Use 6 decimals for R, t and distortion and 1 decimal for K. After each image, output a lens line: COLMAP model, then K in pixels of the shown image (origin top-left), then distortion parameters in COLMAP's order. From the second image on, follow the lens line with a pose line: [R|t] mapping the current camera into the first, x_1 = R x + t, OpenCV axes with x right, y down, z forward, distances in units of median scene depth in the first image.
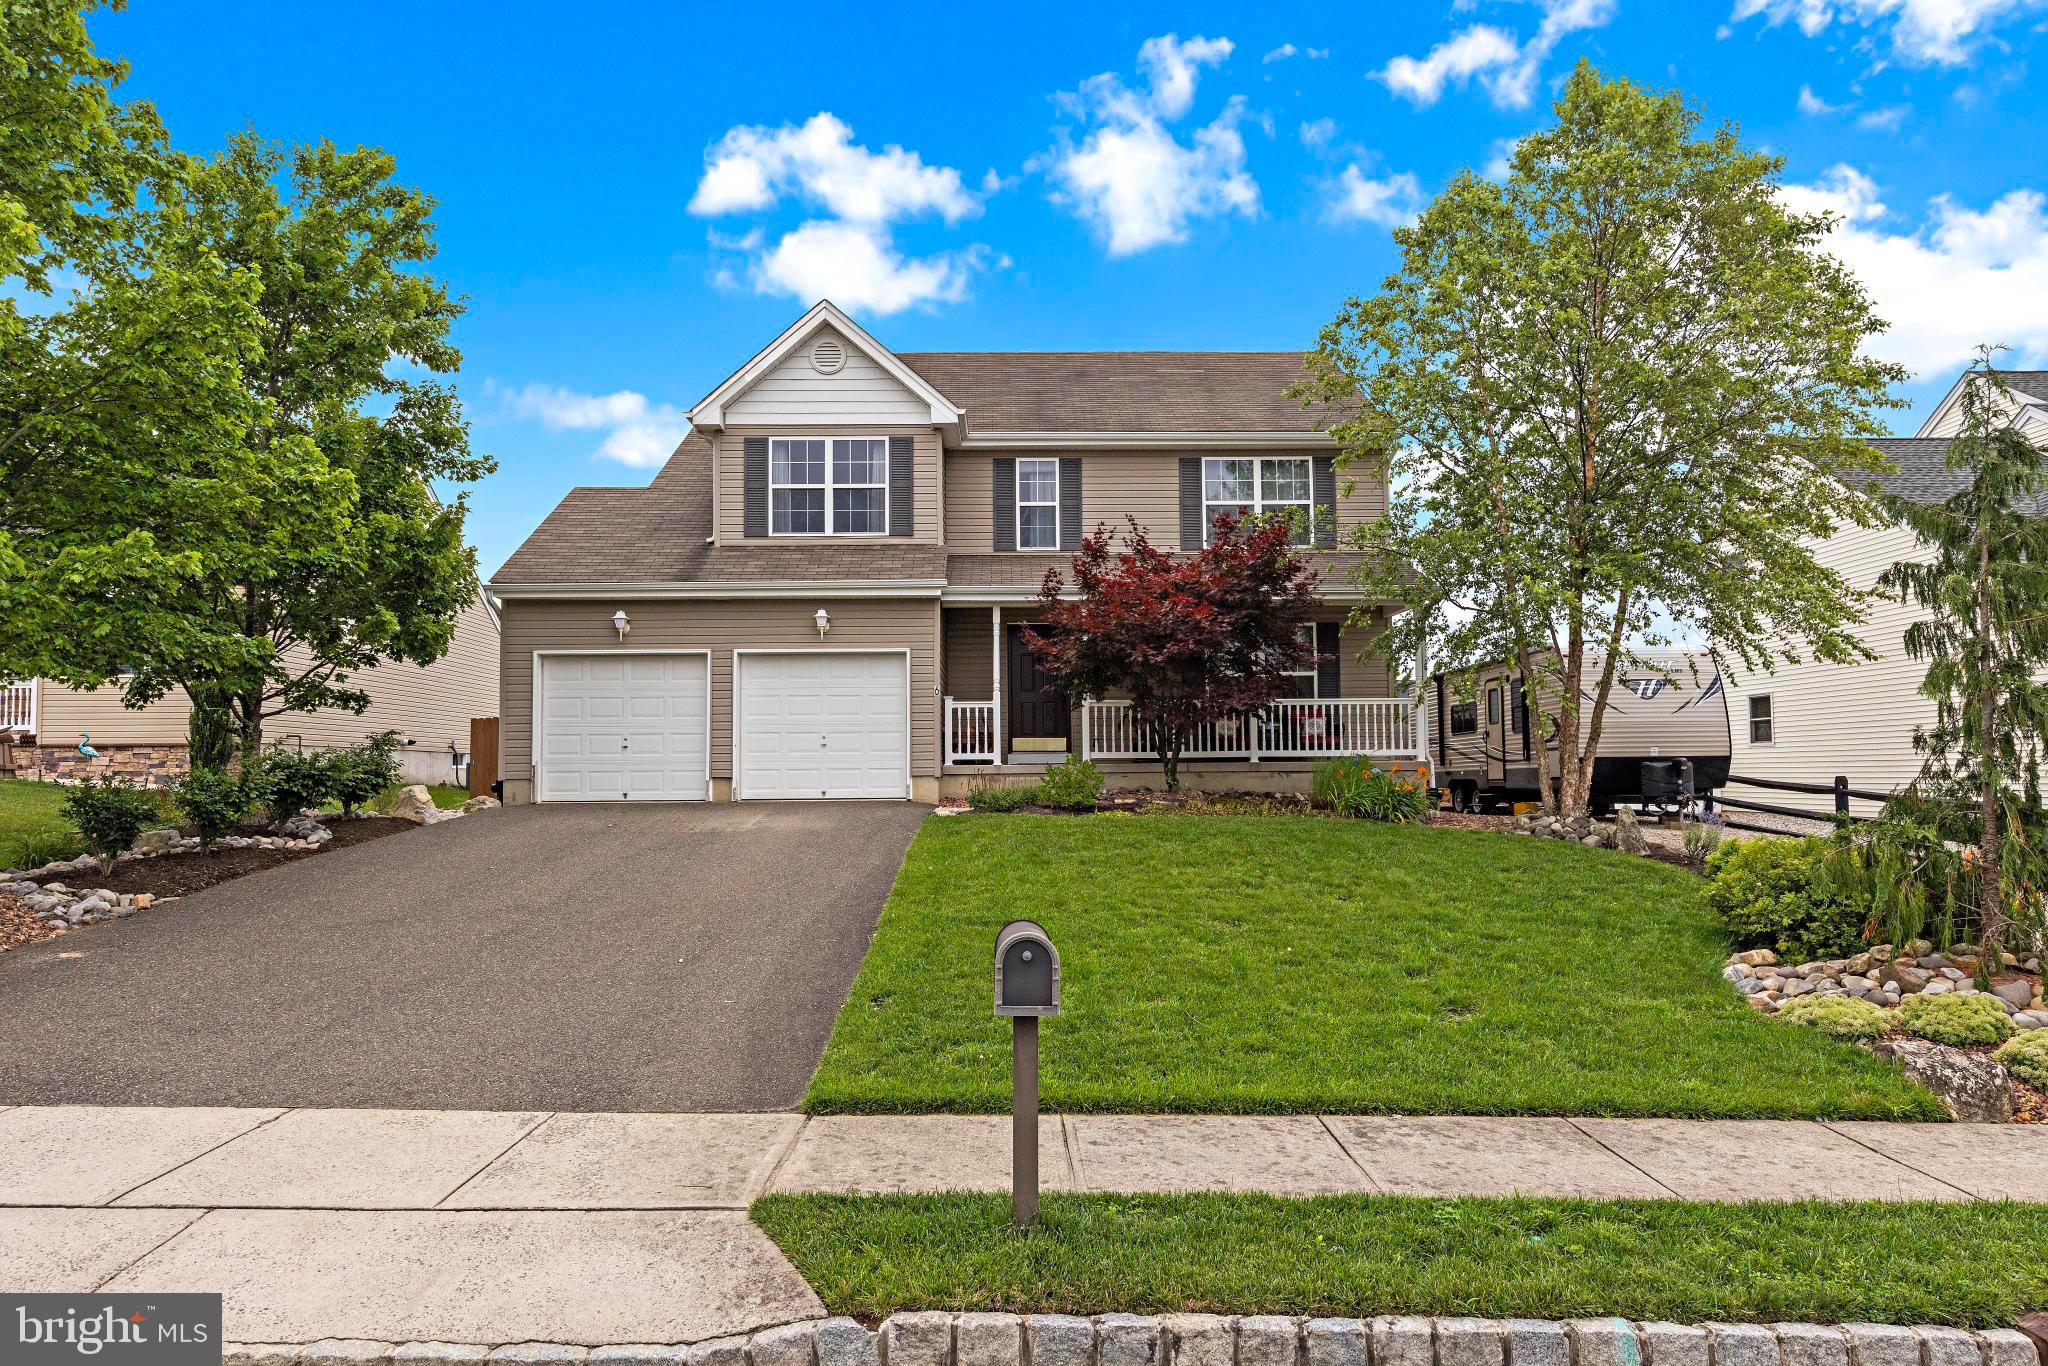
lens RADIAL K [[1182.1, 0, 1023.2], [0, 1182.1, 688.4], [0, 0, 1]] dist [0.005877, 0.002239]
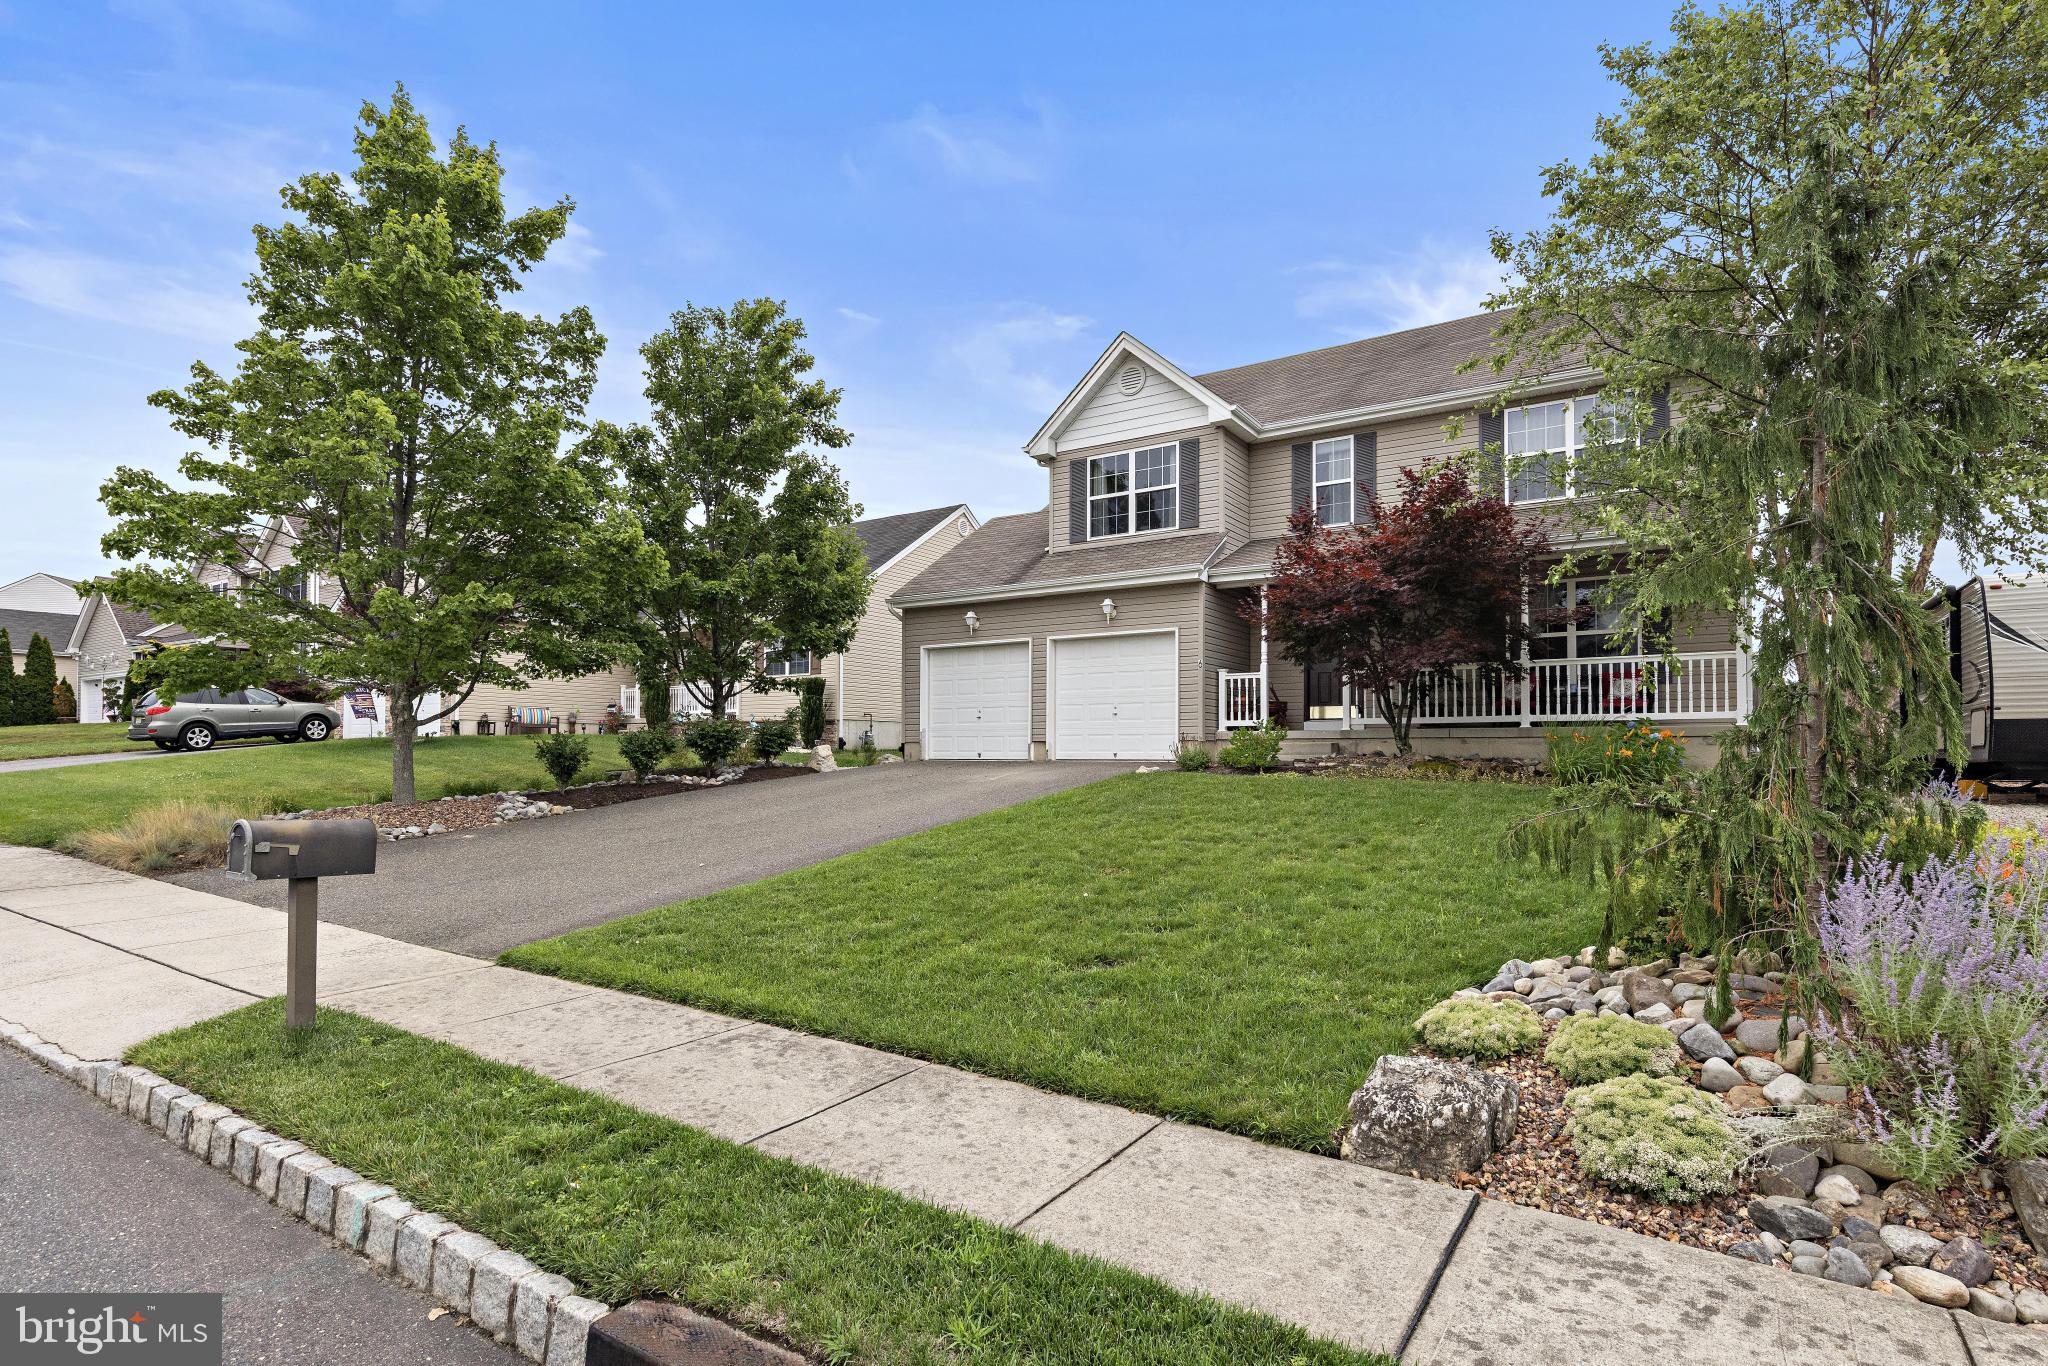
lens RADIAL K [[1013.5, 0, 1024.2], [0, 1013.5, 691.8], [0, 0, 1]] dist [0.015034, 0.000334]
pose [[0.836059, -0.023300, -0.548145, 0.302207], [0.031529, 0.999487, 0.005605, 0.017038], [0.547733, -0.021969, 0.836365, 0.107749]]
